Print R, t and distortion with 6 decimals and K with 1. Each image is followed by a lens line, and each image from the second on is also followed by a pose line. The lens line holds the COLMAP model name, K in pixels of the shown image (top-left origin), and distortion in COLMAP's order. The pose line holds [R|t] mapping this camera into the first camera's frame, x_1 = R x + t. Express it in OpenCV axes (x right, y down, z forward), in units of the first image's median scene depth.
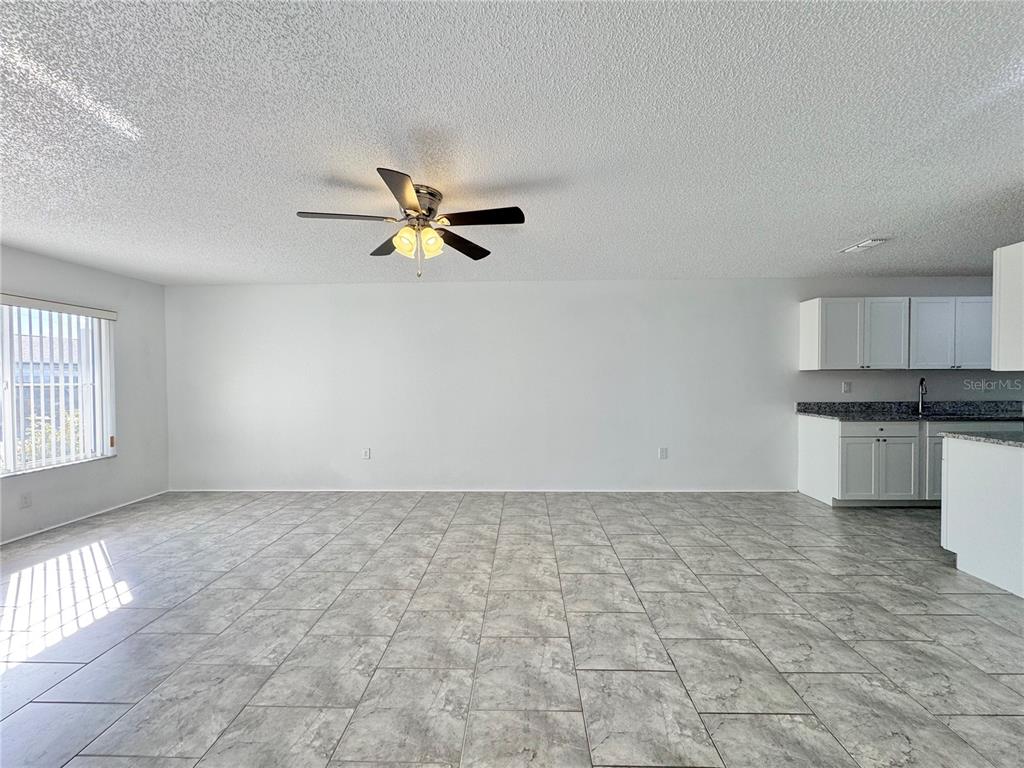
lens RADIAL K [[388.5, 0, 502.6], [0, 388.5, 376.2], [0, 0, 1]] dist [-0.002820, -0.000165]
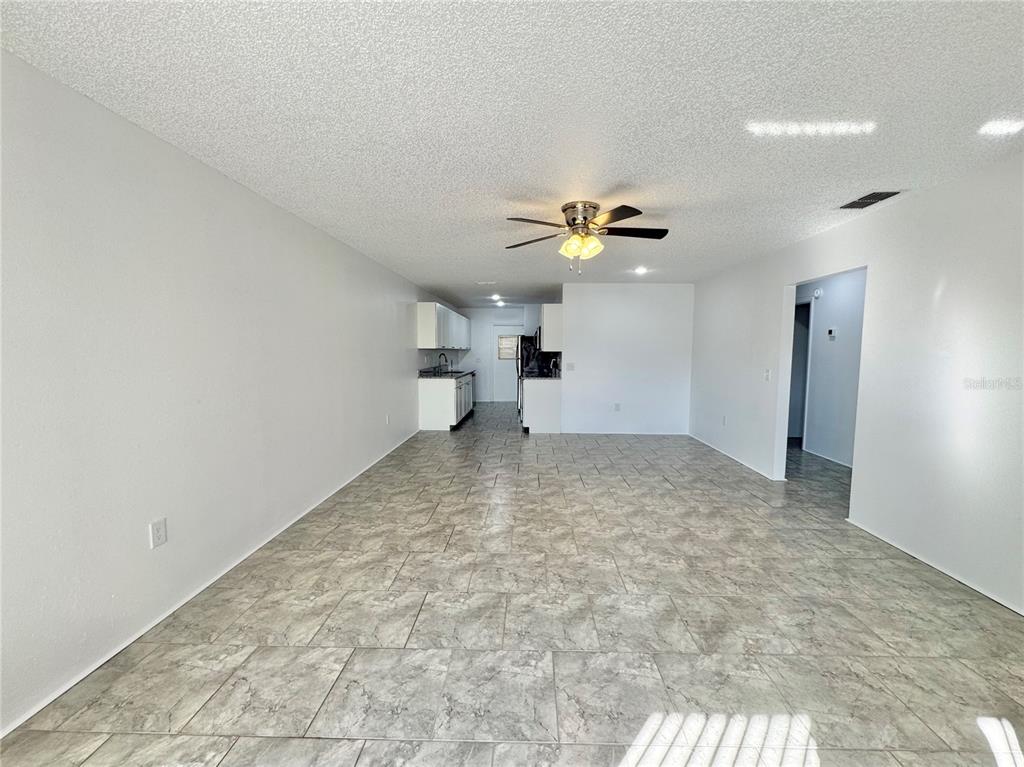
lens RADIAL K [[407.2, 0, 513.7], [0, 407.2, 383.4], [0, 0, 1]] dist [-0.002870, -0.000038]
pose [[0.030048, -0.077751, 0.996520, -1.292216], [-0.008319, 0.996916, 0.078033, -0.009311], [-0.999514, -0.010635, 0.029309, 0.990626]]
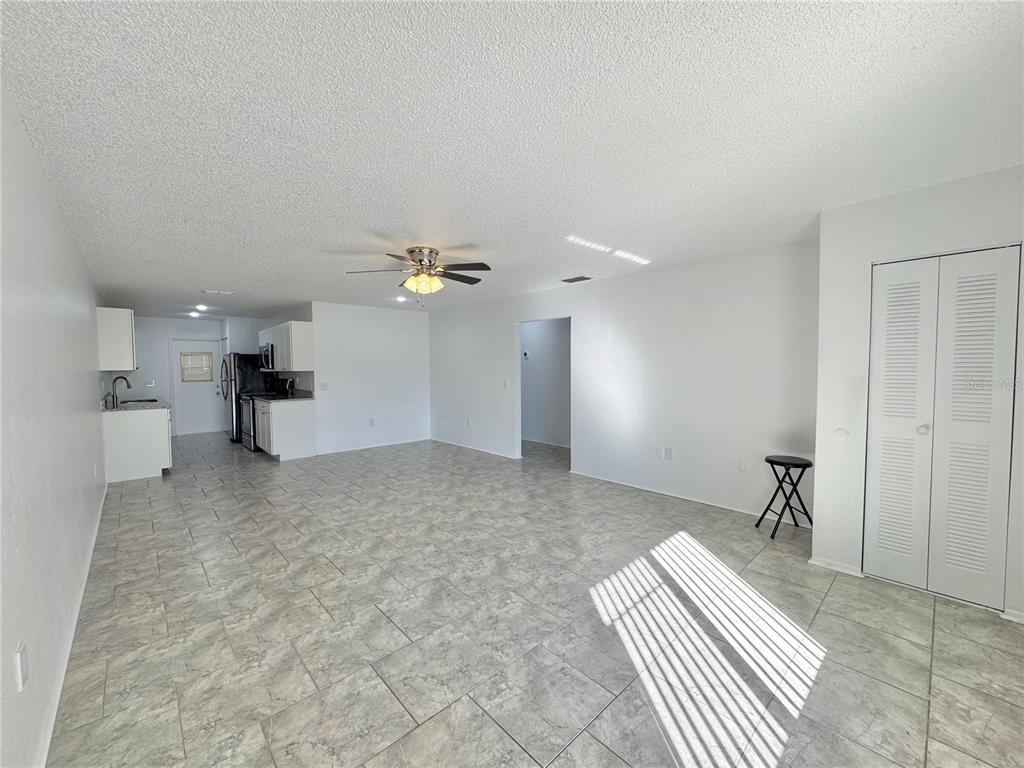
lens RADIAL K [[410.5, 0, 489.5], [0, 410.5, 382.7], [0, 0, 1]] dist [-0.001171, 0.000032]
pose [[-0.655346, -0.019985, 0.755064, -1.309081], [0.009465, 0.999354, 0.034665, -0.016031], [-0.755270, 0.029864, -0.654734, 1.557270]]
